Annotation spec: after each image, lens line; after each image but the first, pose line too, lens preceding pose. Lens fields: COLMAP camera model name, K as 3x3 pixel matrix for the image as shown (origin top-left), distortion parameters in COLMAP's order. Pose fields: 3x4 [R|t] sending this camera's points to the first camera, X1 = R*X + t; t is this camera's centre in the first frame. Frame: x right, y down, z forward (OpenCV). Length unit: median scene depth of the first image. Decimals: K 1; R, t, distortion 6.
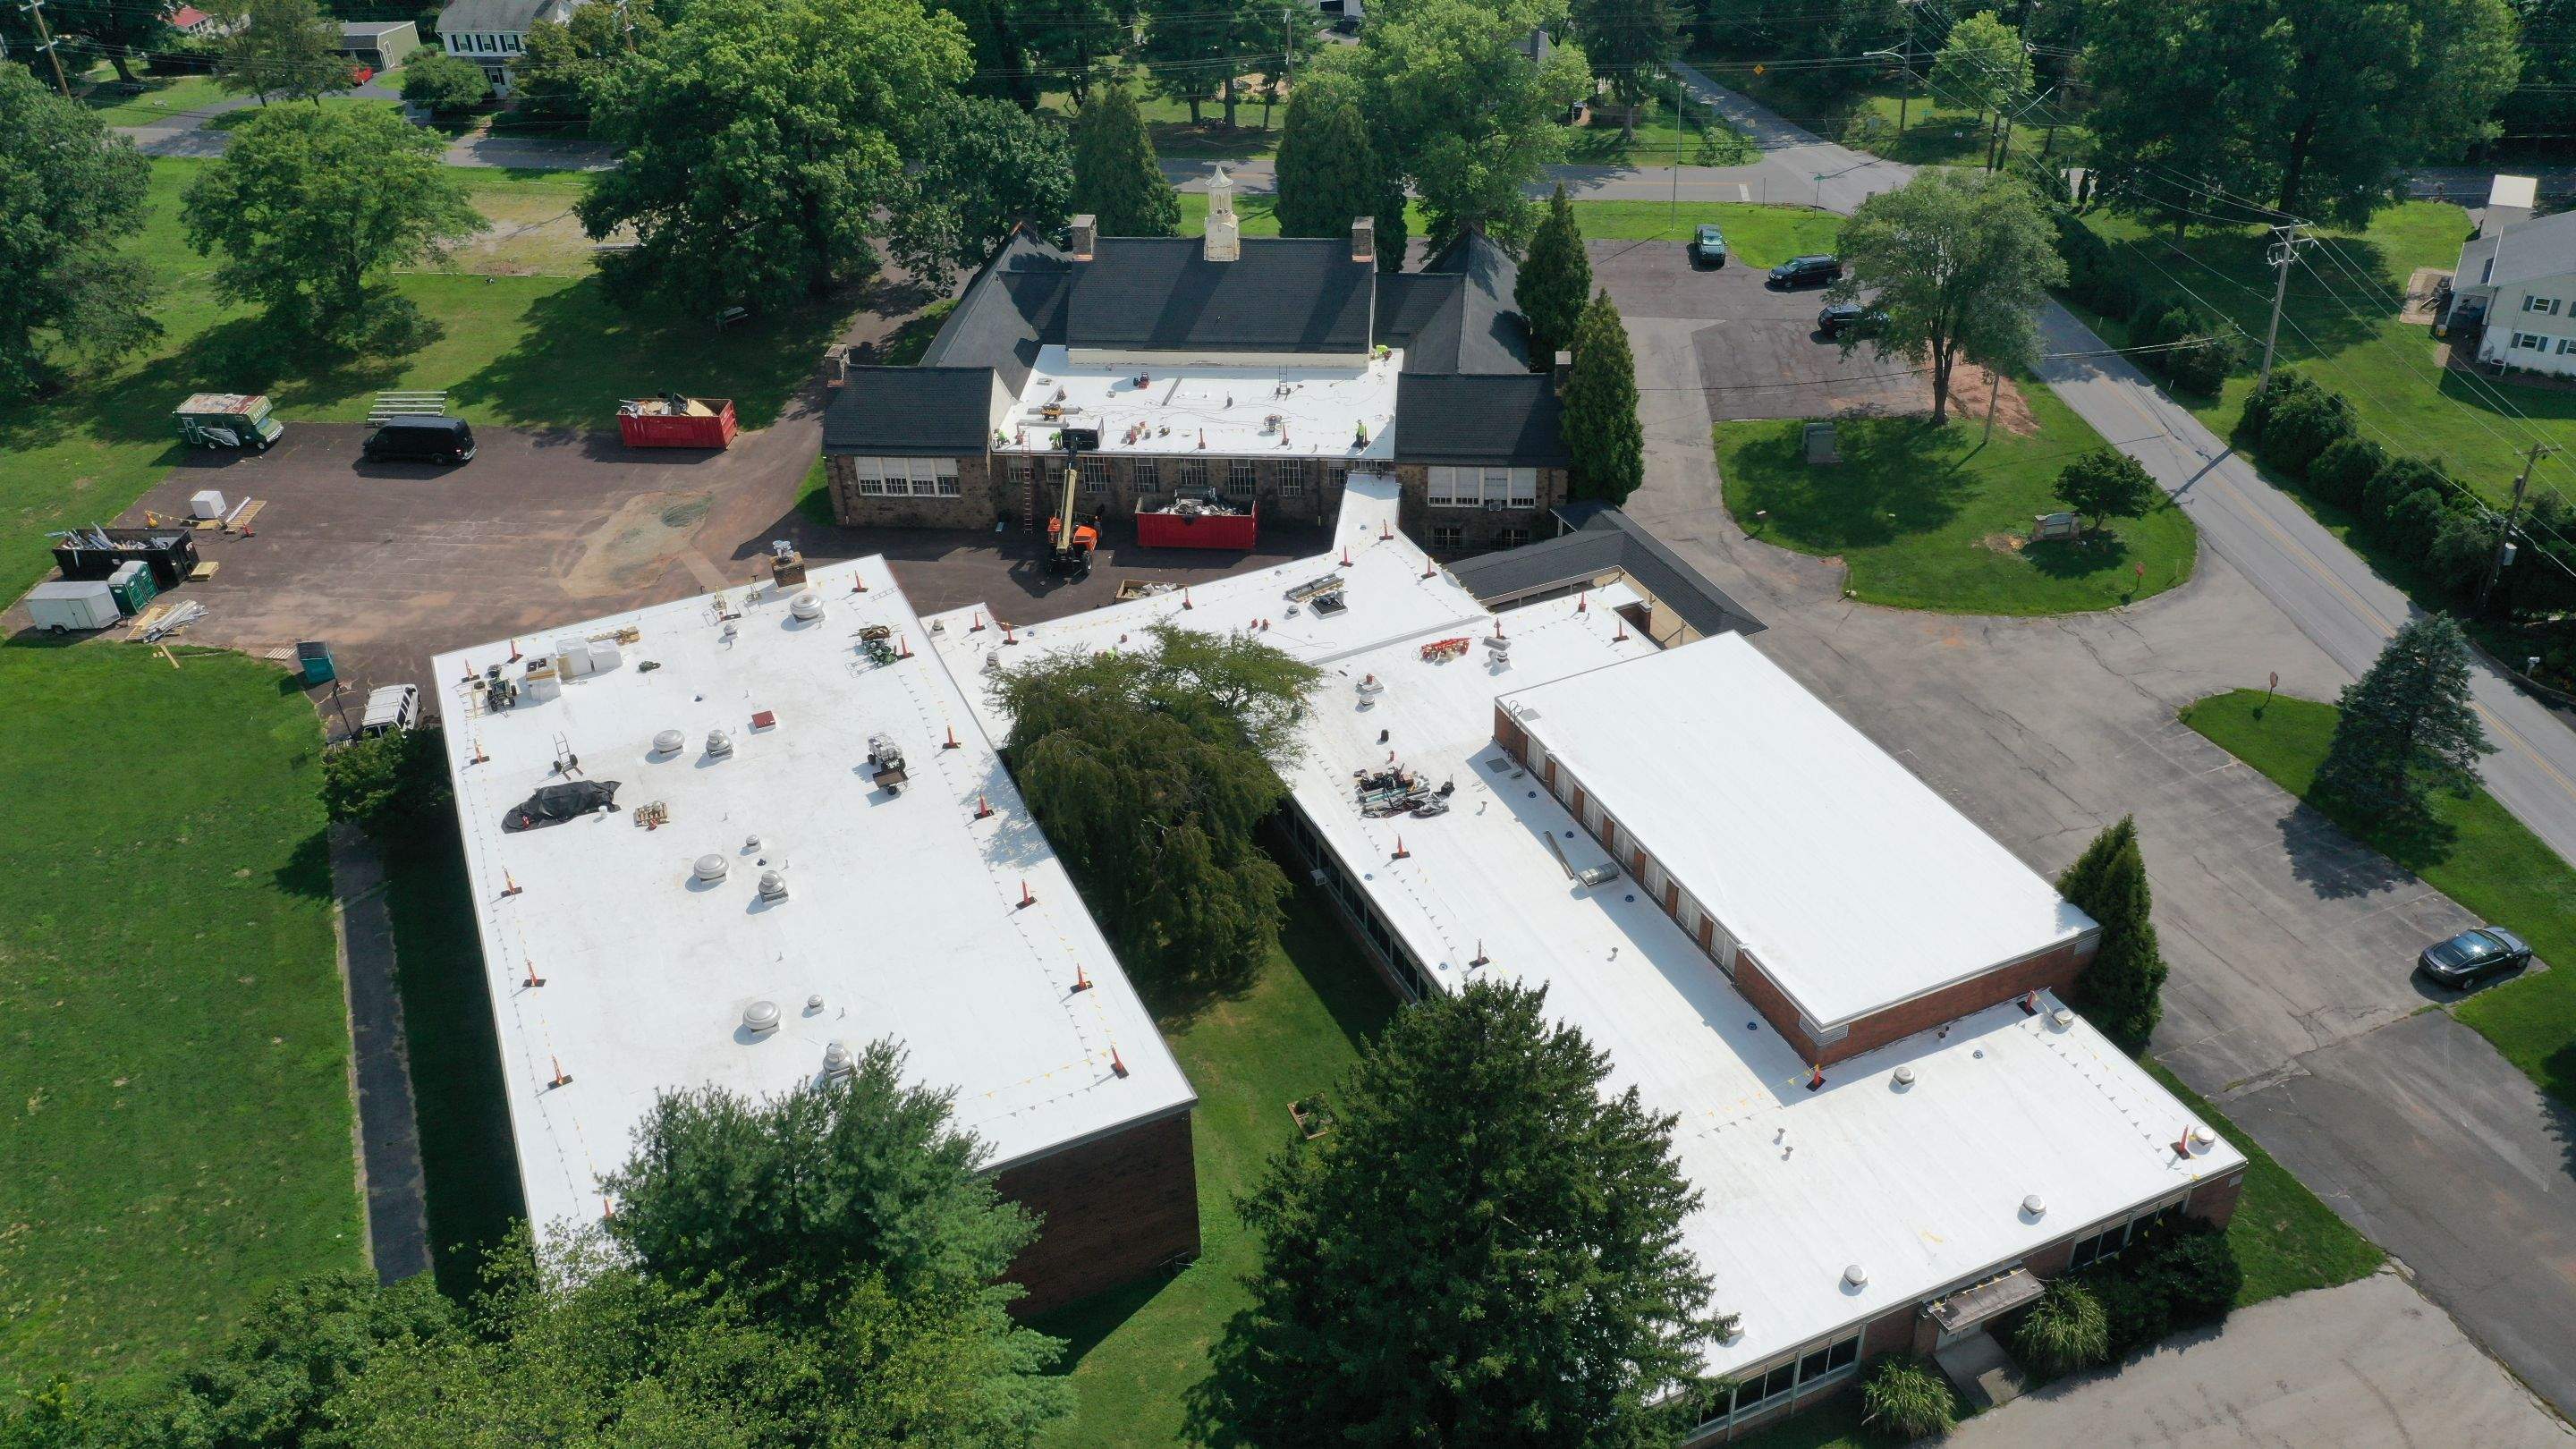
lens RADIAL K [[2051.5, 0, 1288.0], [0, 2051.5, 724.5], [0, 0, 1]] dist [0.024809, -0.006455]
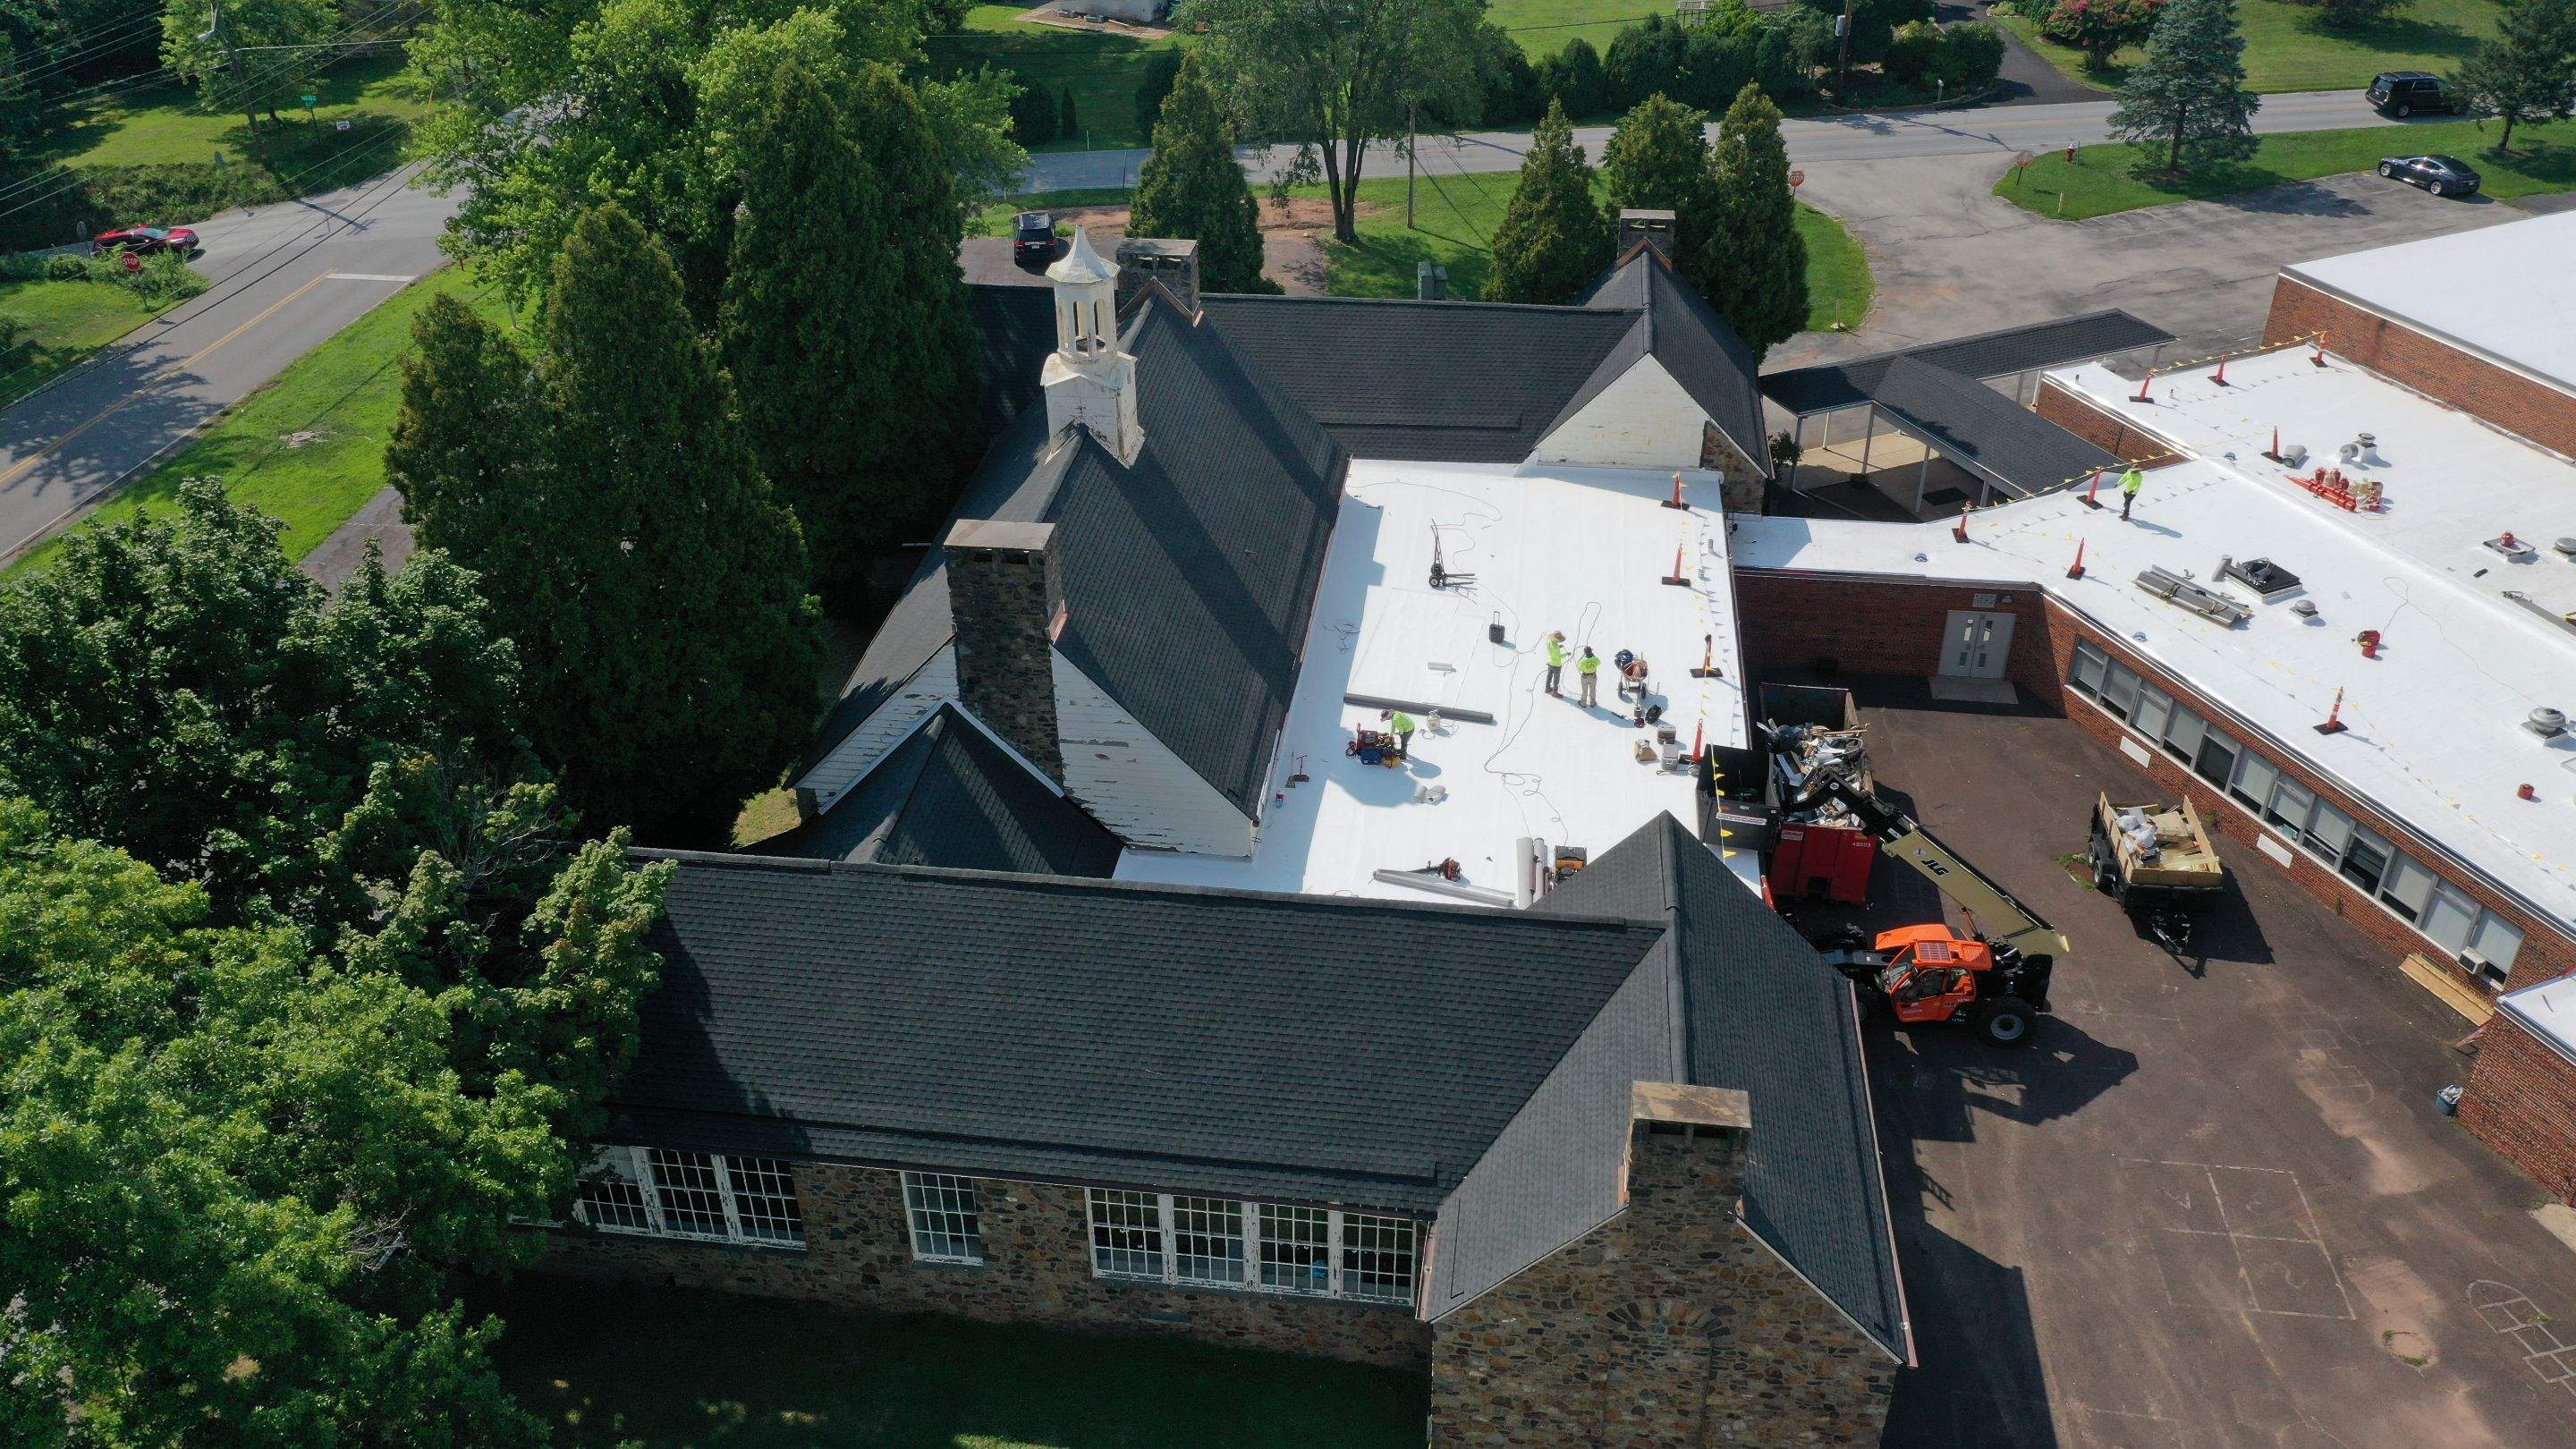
lens RADIAL K [[2051.5, 0, 1288.0], [0, 2051.5, 724.5], [0, 0, 1]] dist [0.024809, -0.006455]
pose [[0.023379, -0.506806, 0.861743, -0.428242], [0.563490, 0.718690, 0.407387, -0.357192], [-0.825792, 0.476059, 0.302382, 0.945722]]
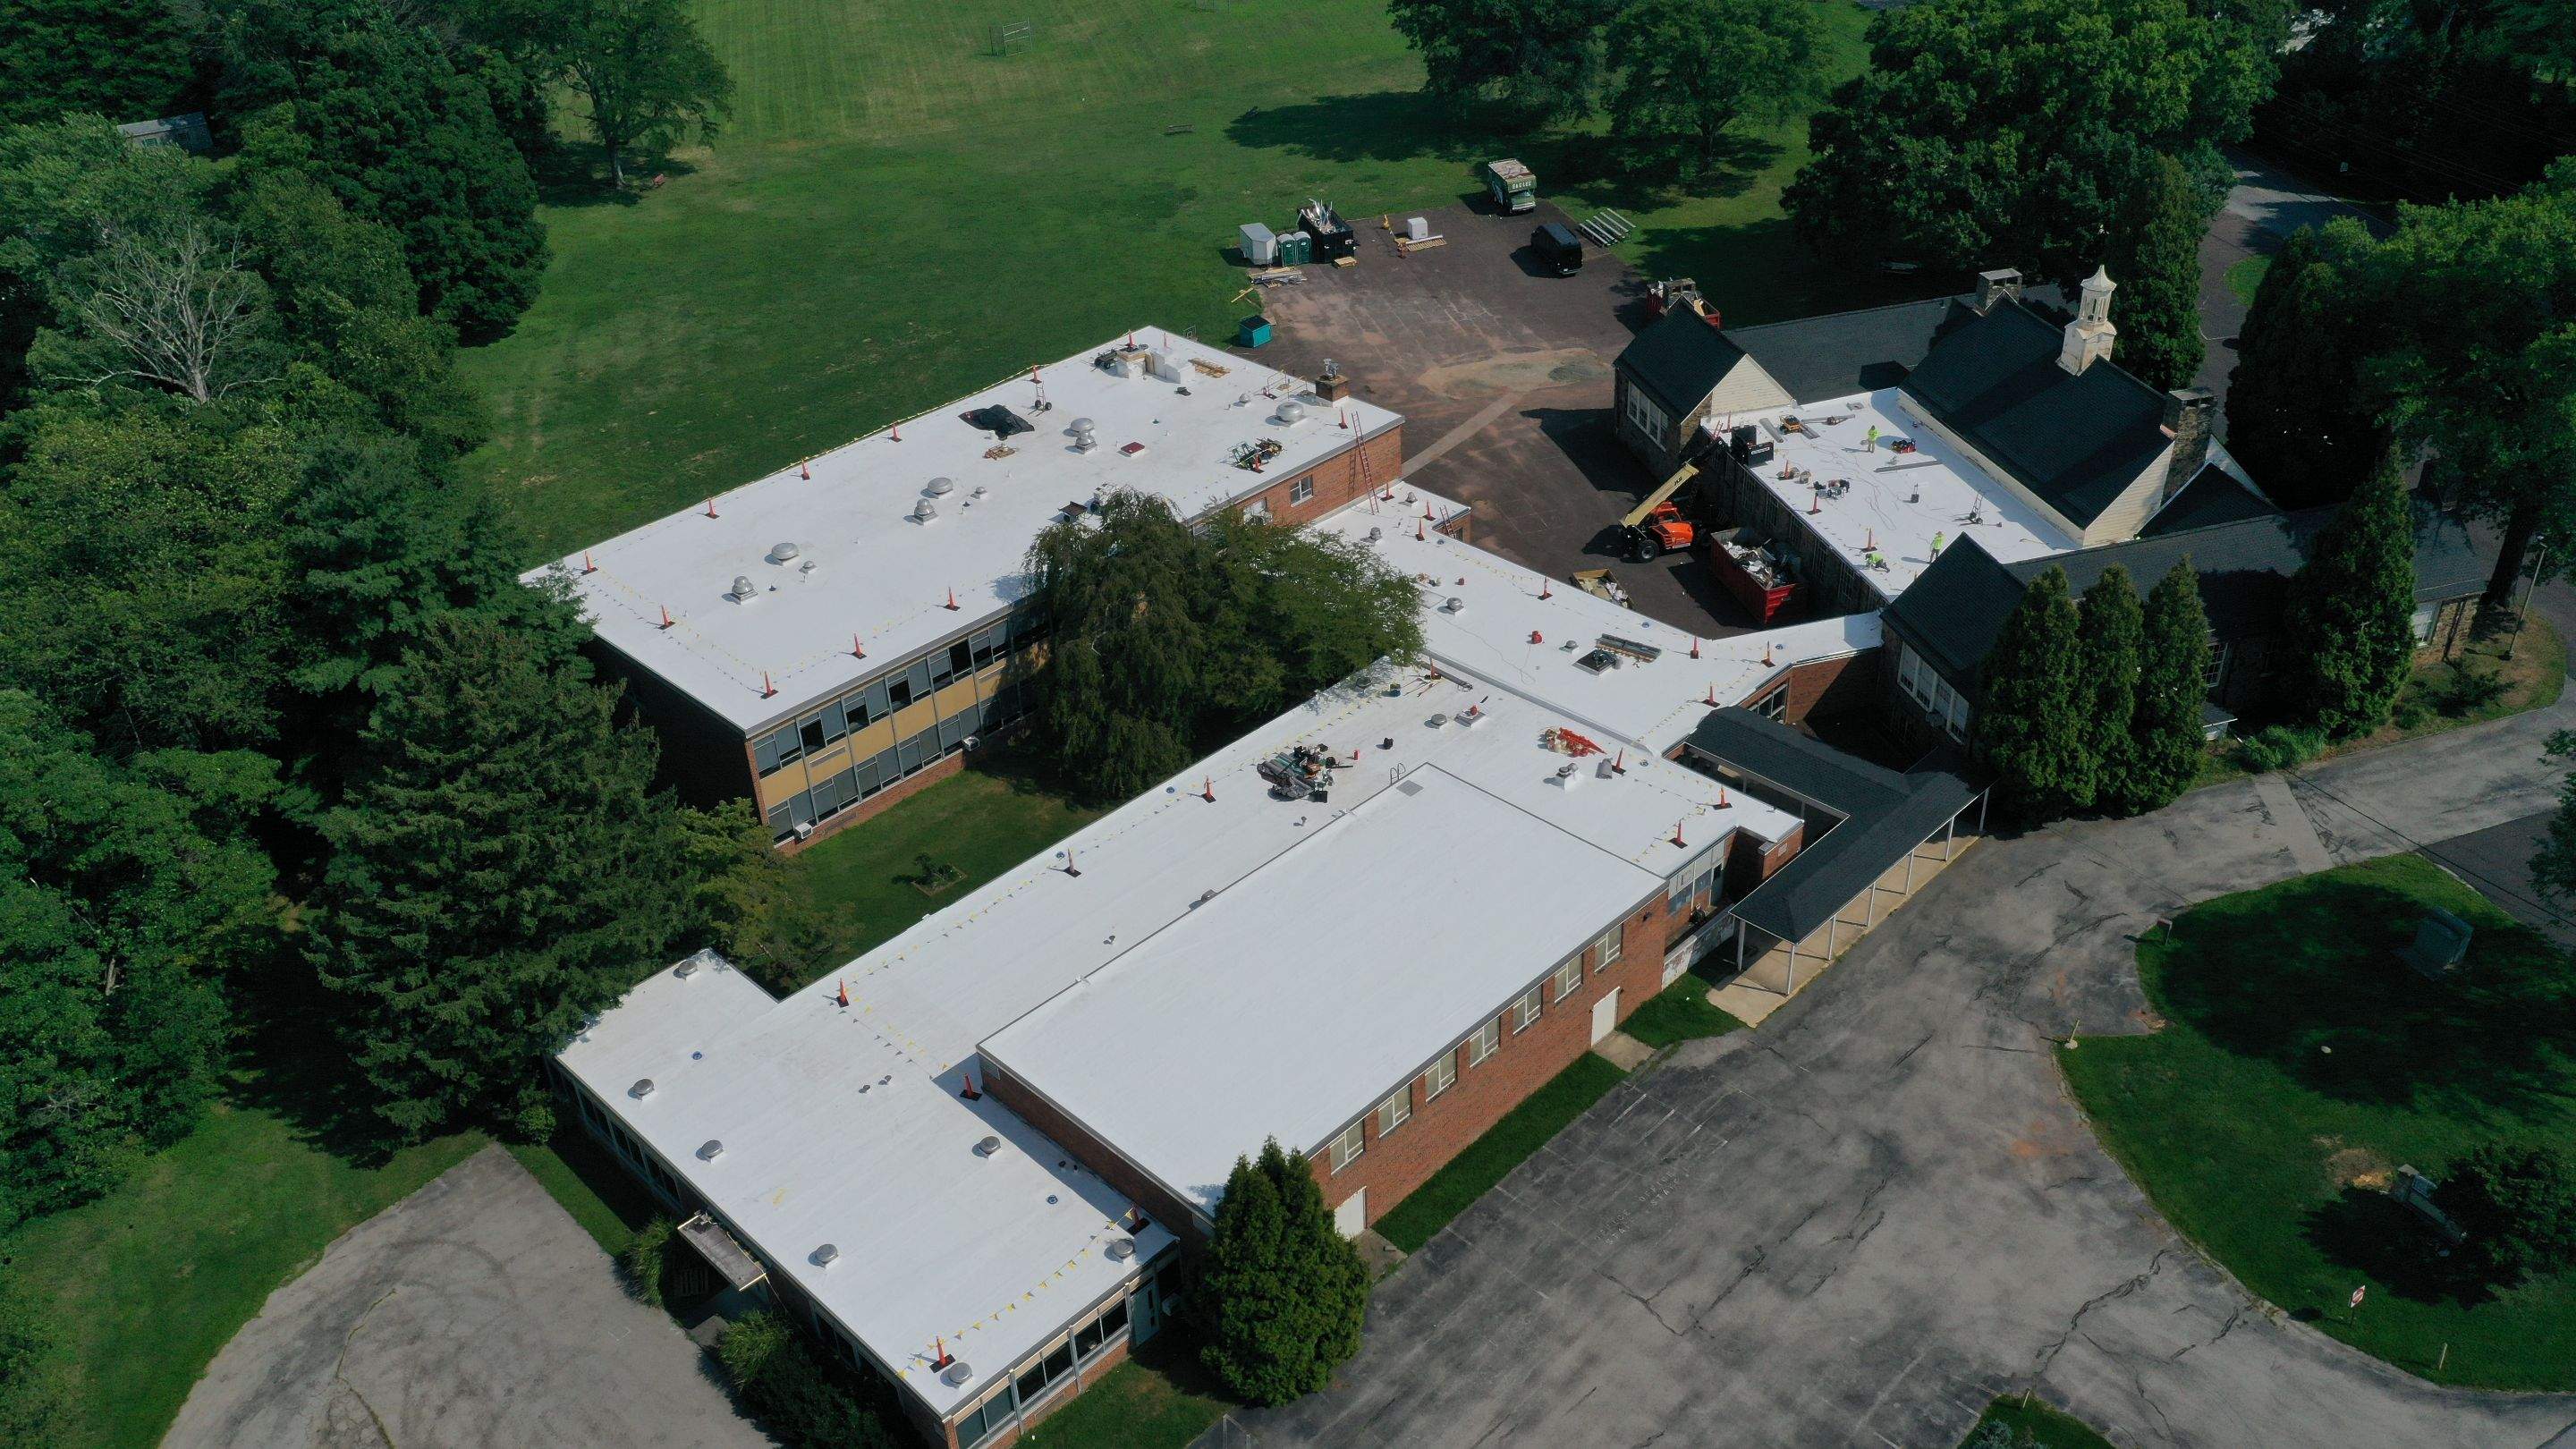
lens RADIAL K [[2051.5, 0, 1288.0], [0, 2051.5, 724.5], [0, 0, 1]] dist [0.024809, -0.006455]
pose [[0.362345, 0.521149, -0.772728, 0.634941], [-0.489695, 0.811866, 0.317919, -0.235902], [0.793035, 0.263205, 0.549380, 0.330564]]
